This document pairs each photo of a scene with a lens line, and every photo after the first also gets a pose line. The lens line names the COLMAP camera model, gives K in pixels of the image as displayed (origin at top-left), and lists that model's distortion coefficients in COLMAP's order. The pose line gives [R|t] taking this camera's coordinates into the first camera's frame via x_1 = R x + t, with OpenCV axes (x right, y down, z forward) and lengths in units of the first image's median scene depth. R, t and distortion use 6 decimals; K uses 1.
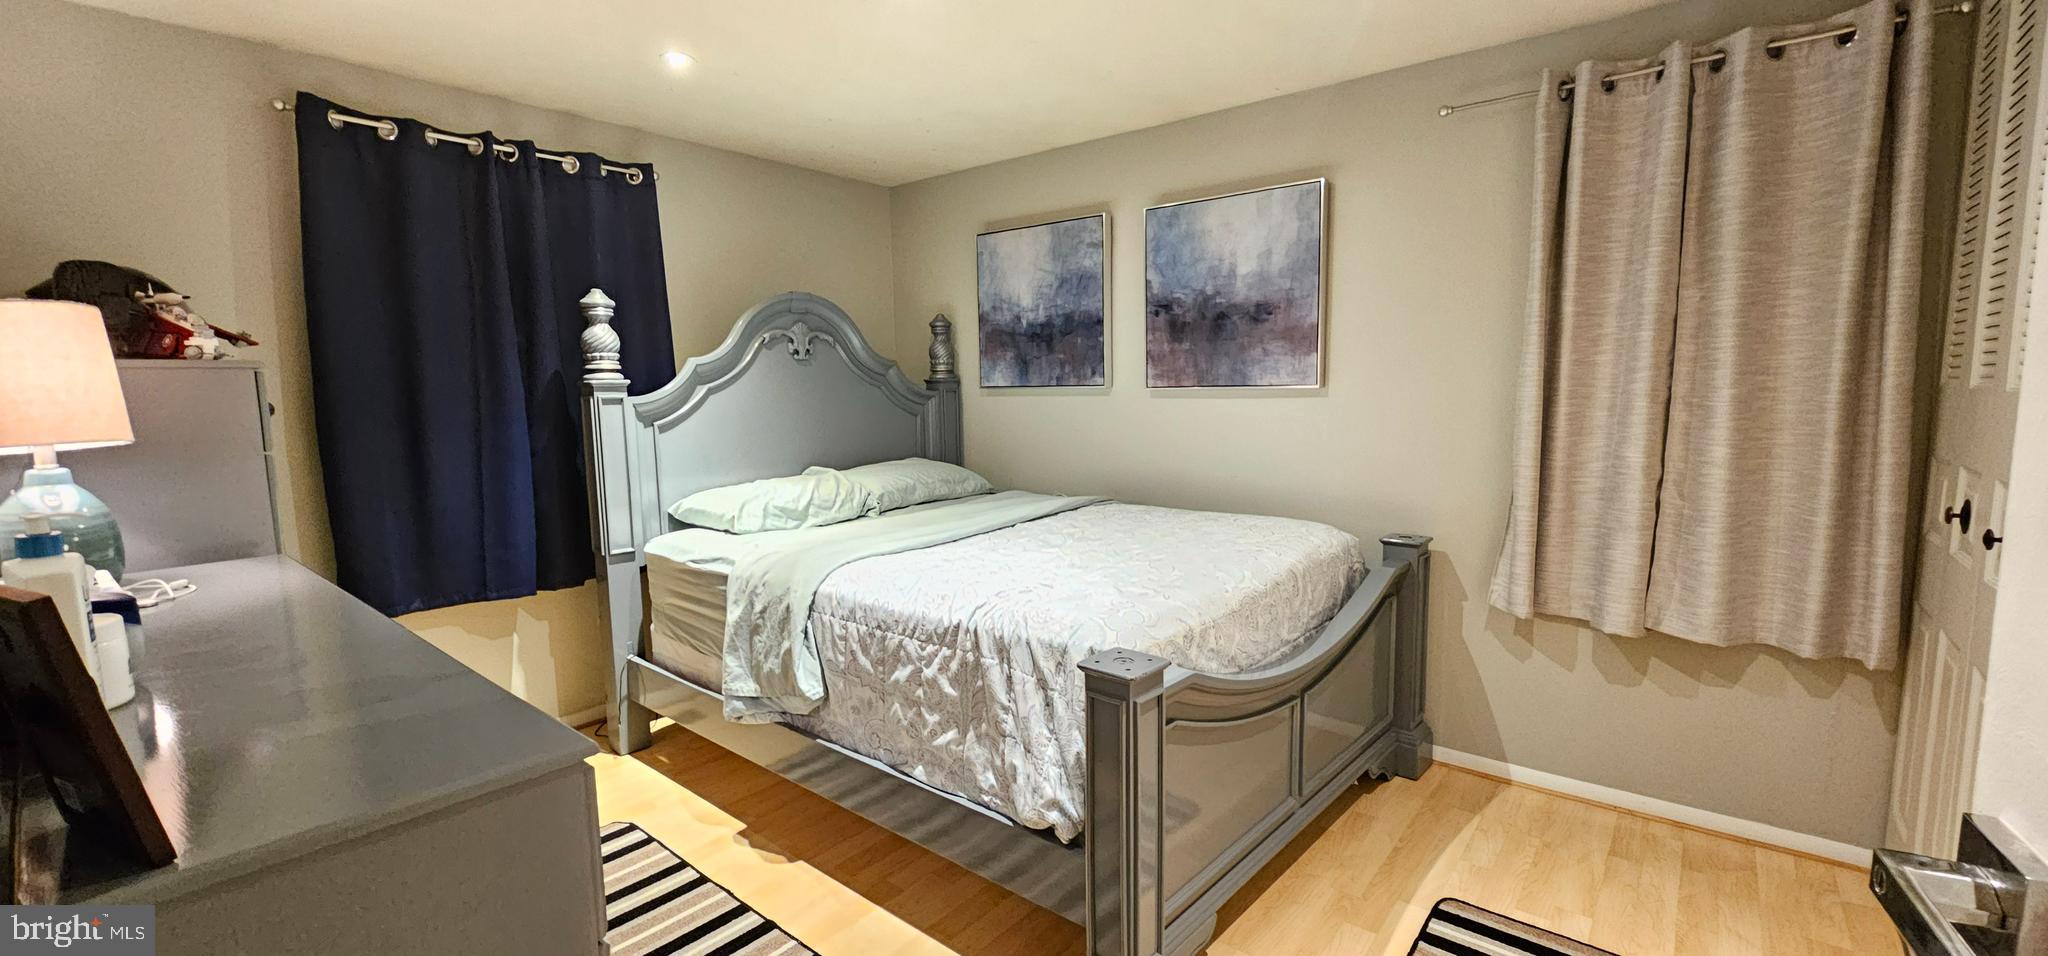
lens RADIAL K [[832.4, 0, 1026.9], [0, 832.4, 482.1], [0, 0, 1]] dist [-0.000738, 0.000052]
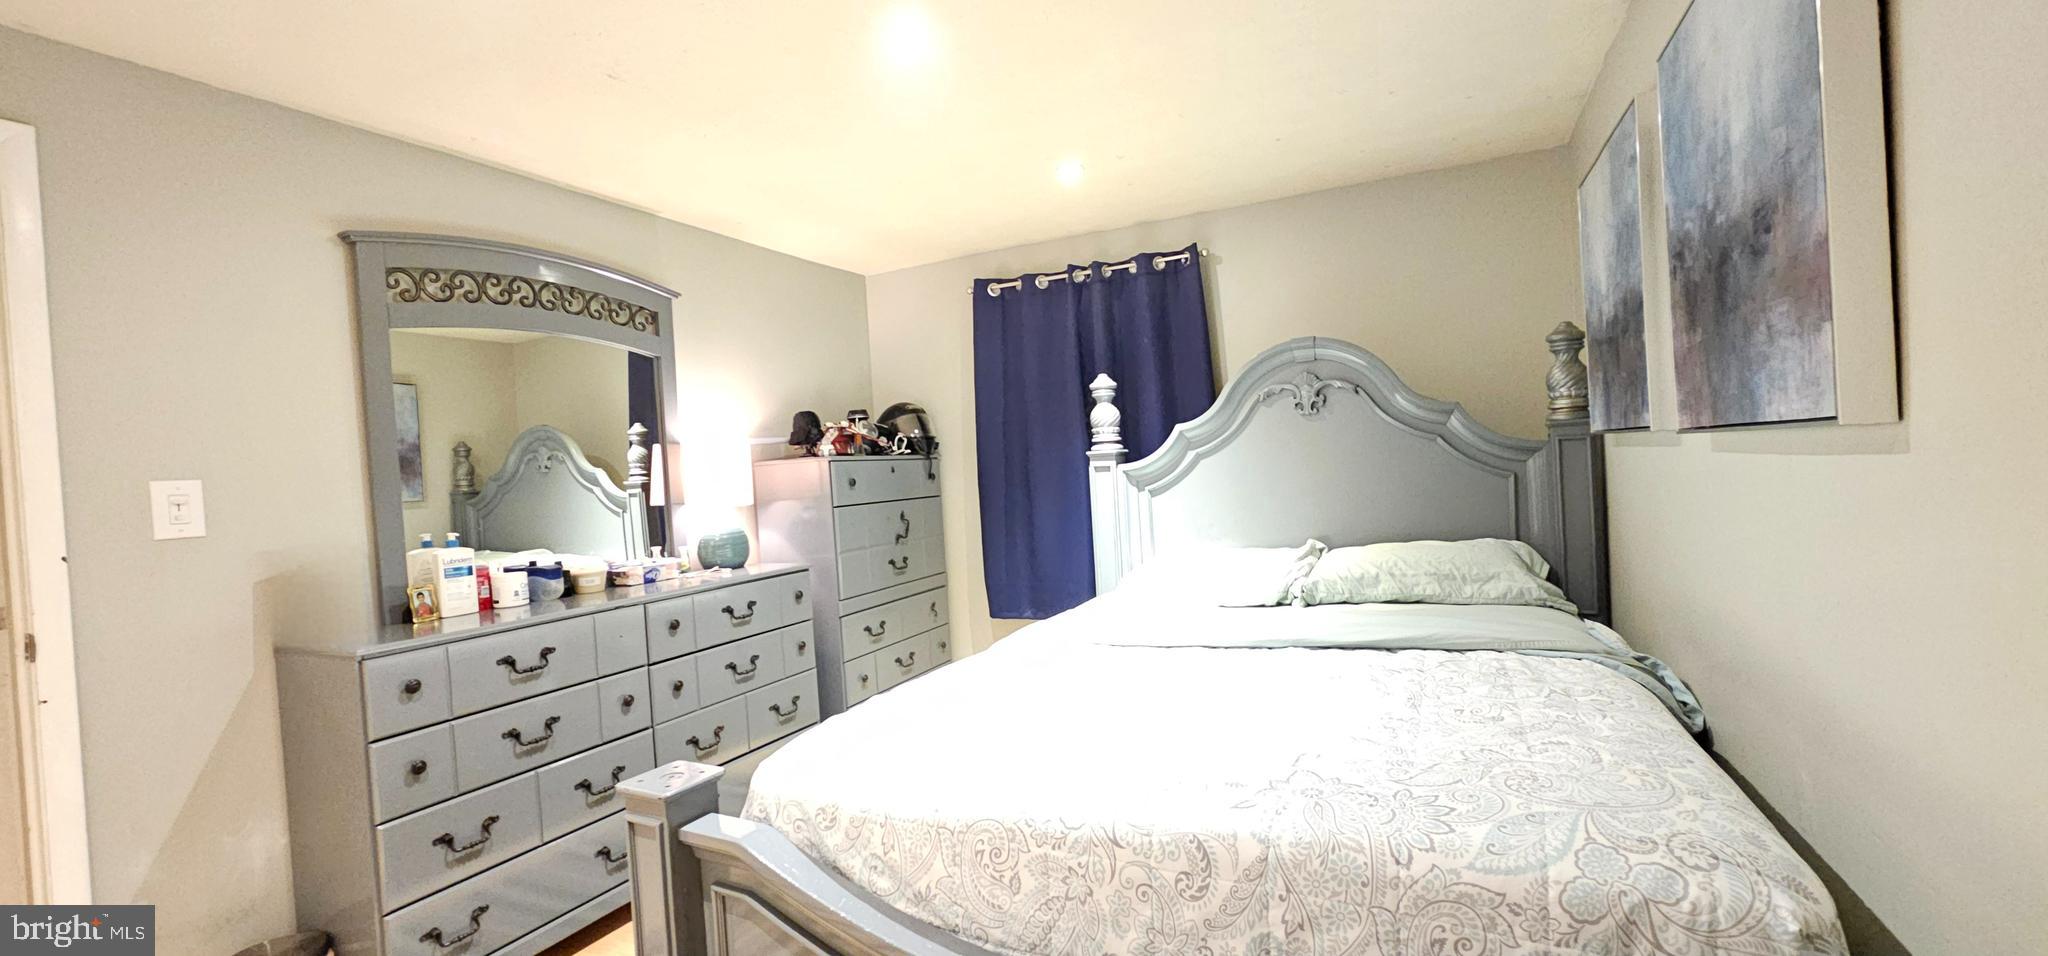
lens RADIAL K [[832.4, 0, 1026.9], [0, 832.4, 482.1], [0, 0, 1]] dist [-0.000738, 0.000052]
pose [[0.239564, 0.014510, -0.970772, 0.578768], [-0.055810, 0.998441, 0.001151, -0.071845], [0.969275, 0.053903, 0.240000, 0.598780]]
